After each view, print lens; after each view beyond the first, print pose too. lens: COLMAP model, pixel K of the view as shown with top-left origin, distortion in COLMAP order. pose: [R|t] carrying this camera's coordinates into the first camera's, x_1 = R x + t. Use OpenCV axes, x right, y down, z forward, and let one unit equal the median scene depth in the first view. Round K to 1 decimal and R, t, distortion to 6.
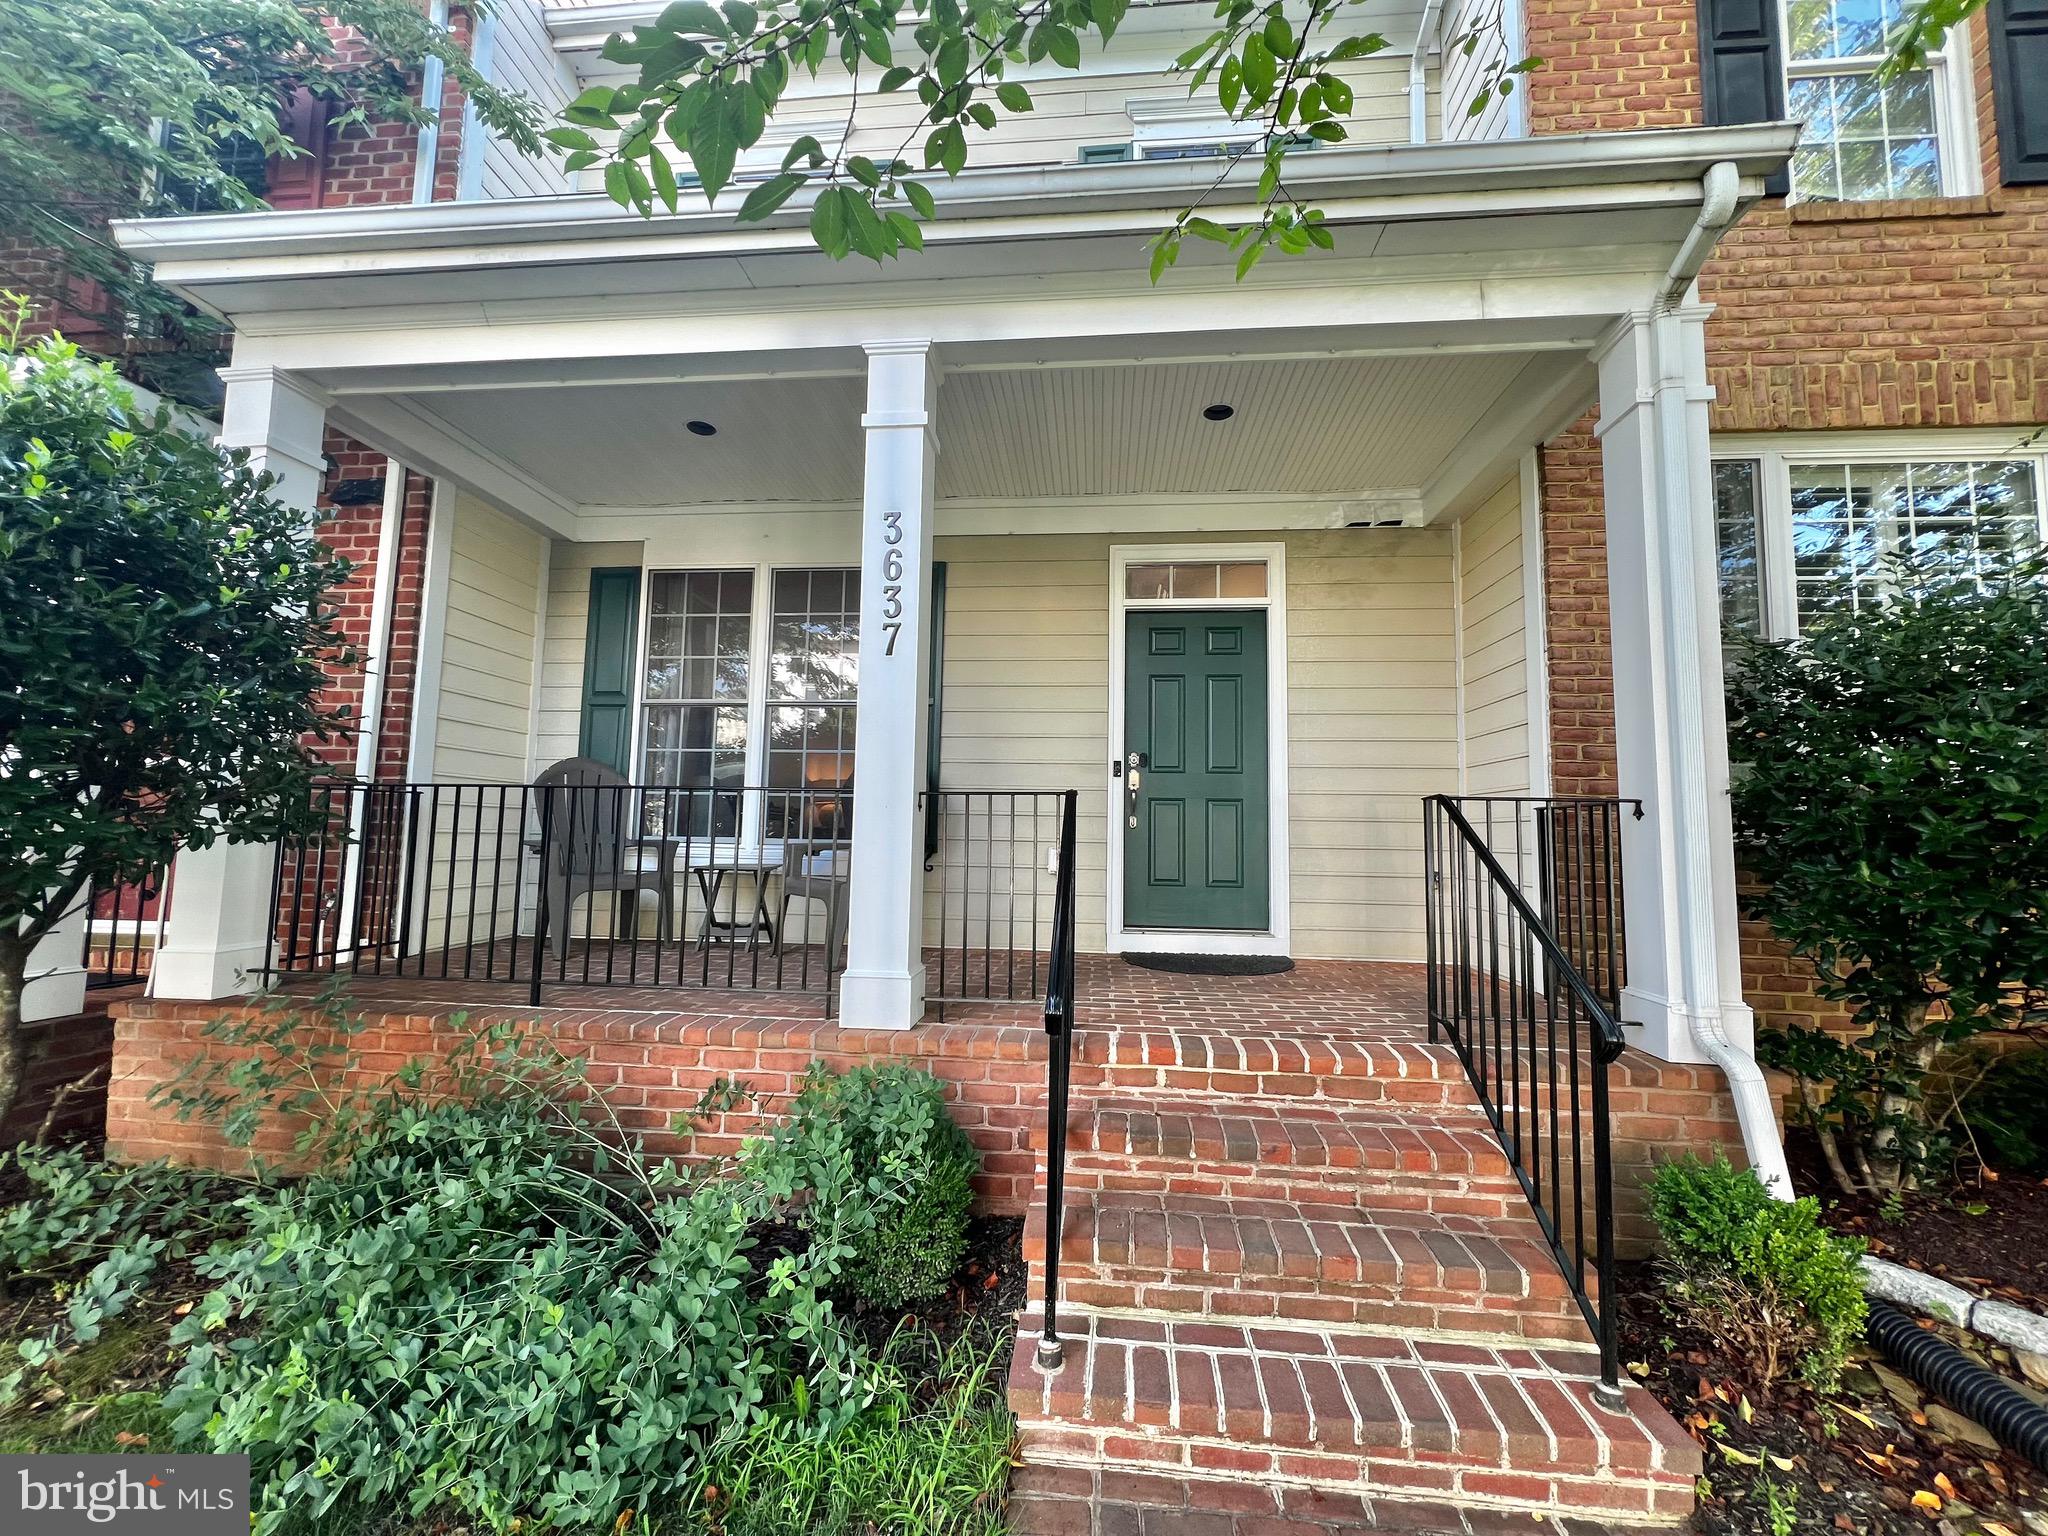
lens RADIAL K [[815.0, 0, 1024.7], [0, 815.0, 769.1], [0, 0, 1]] dist [-0.005637, 0.001069]
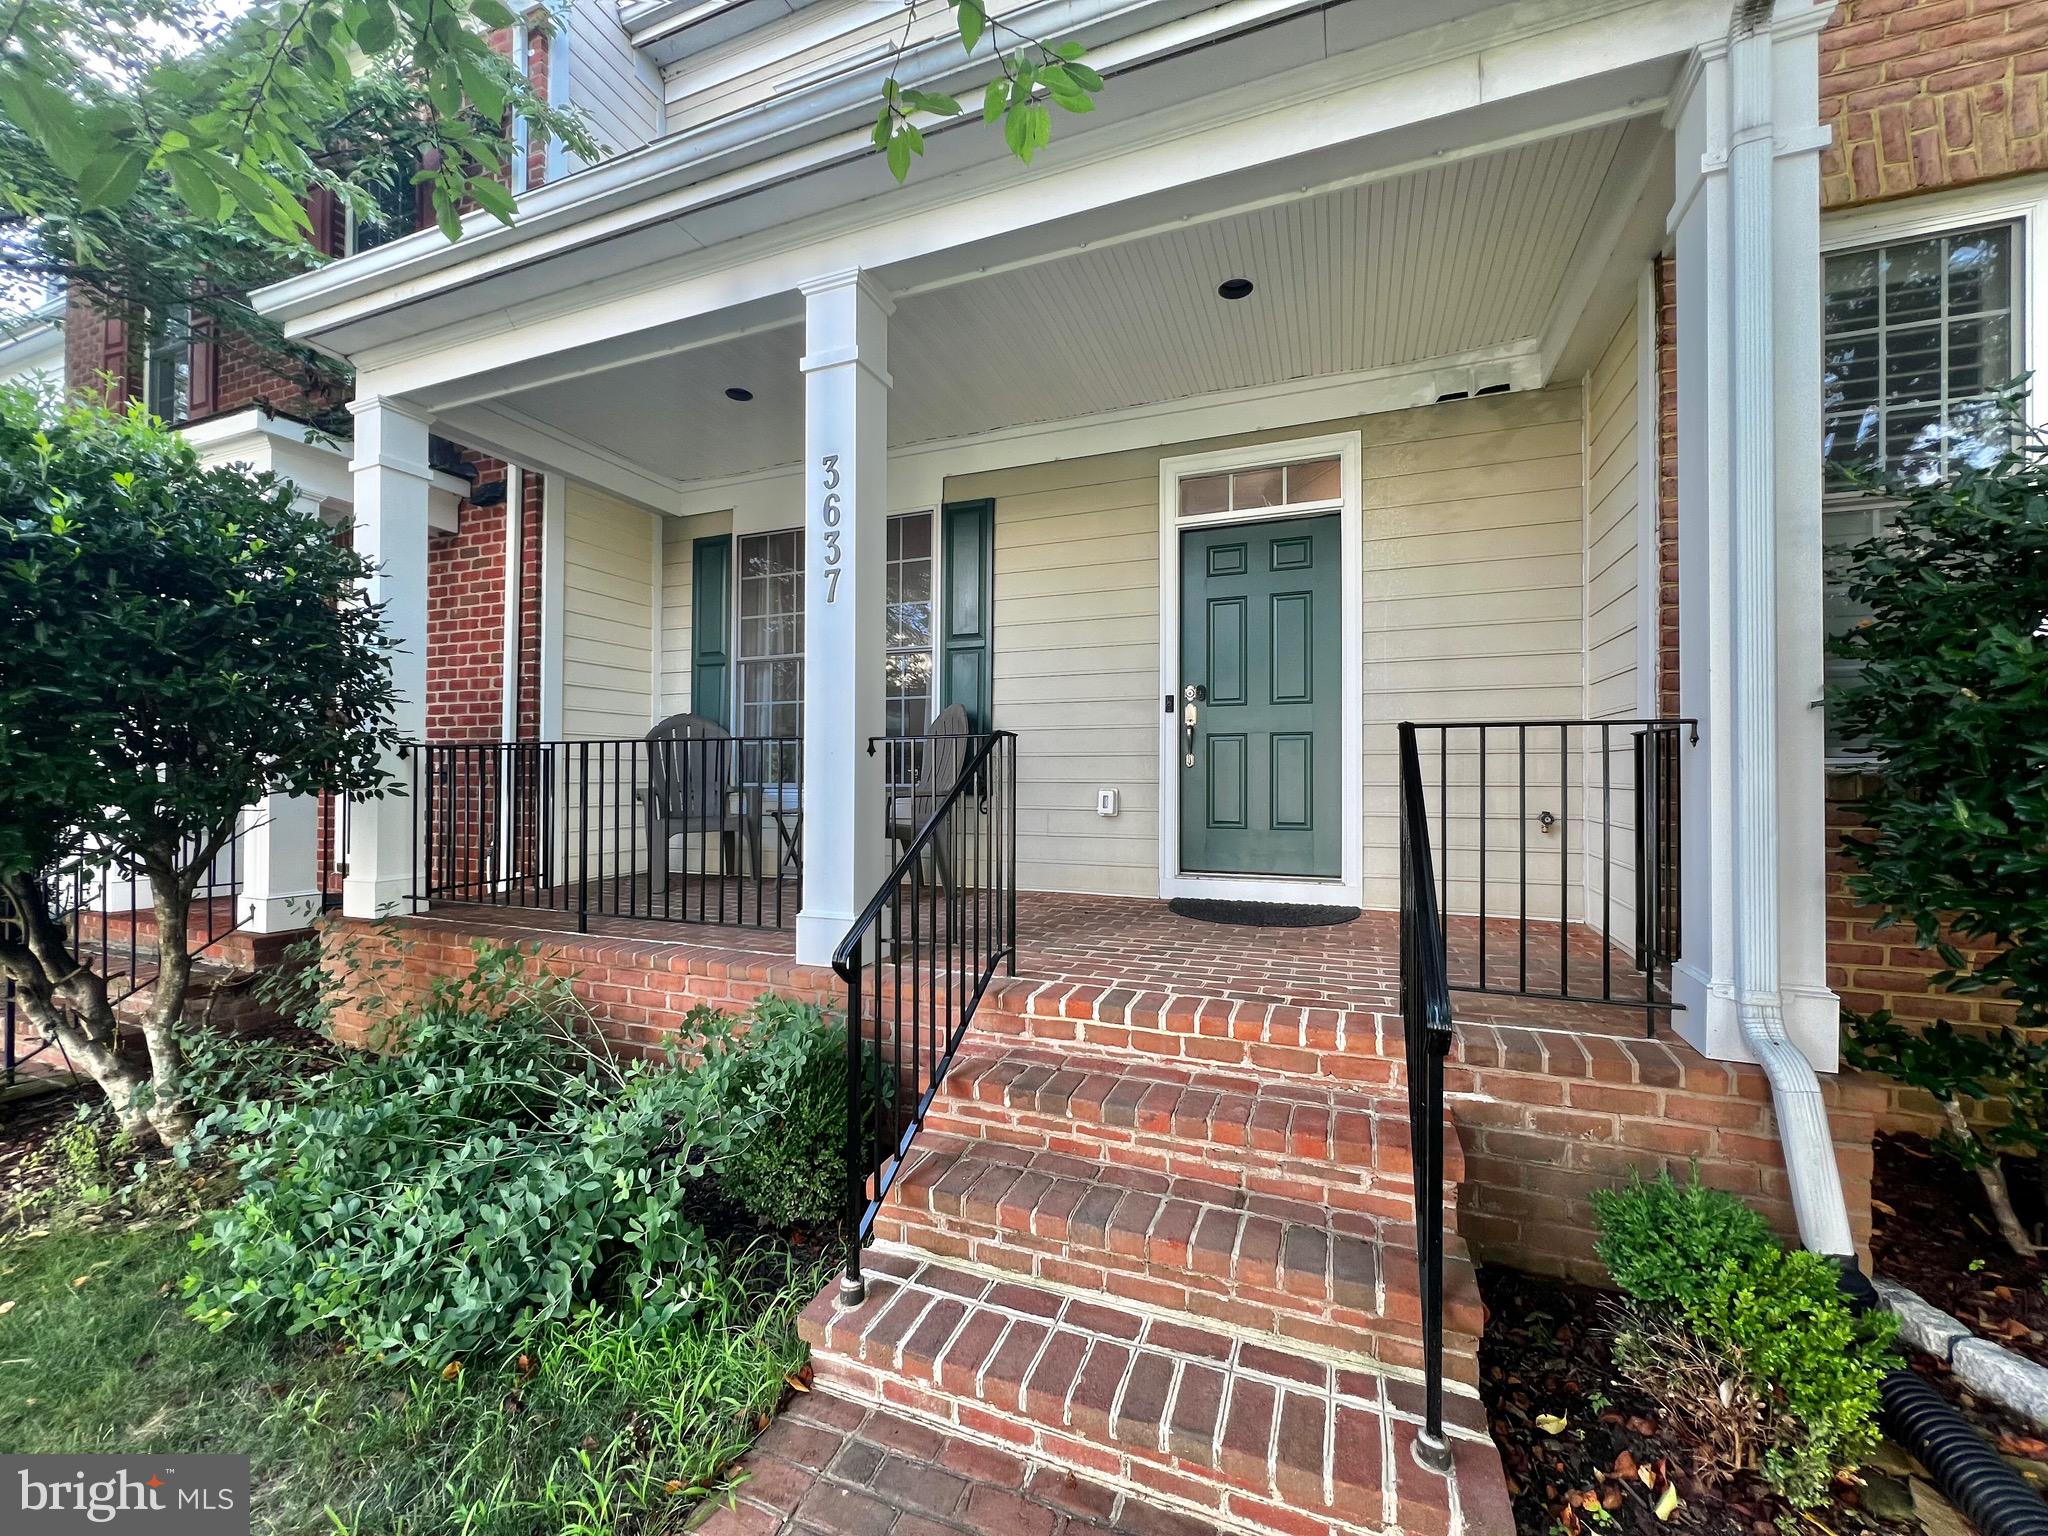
lens RADIAL K [[815.0, 0, 1021.0], [0, 815.0, 769.9], [0, 0, 1]] dist [-0.005637, 0.001069]
pose [[0.960753, -0.019506, -0.276718, 0.323521], [0.040256, 0.996769, 0.069501, 0.005678], [0.274468, -0.077913, 0.958435, 0.084155]]
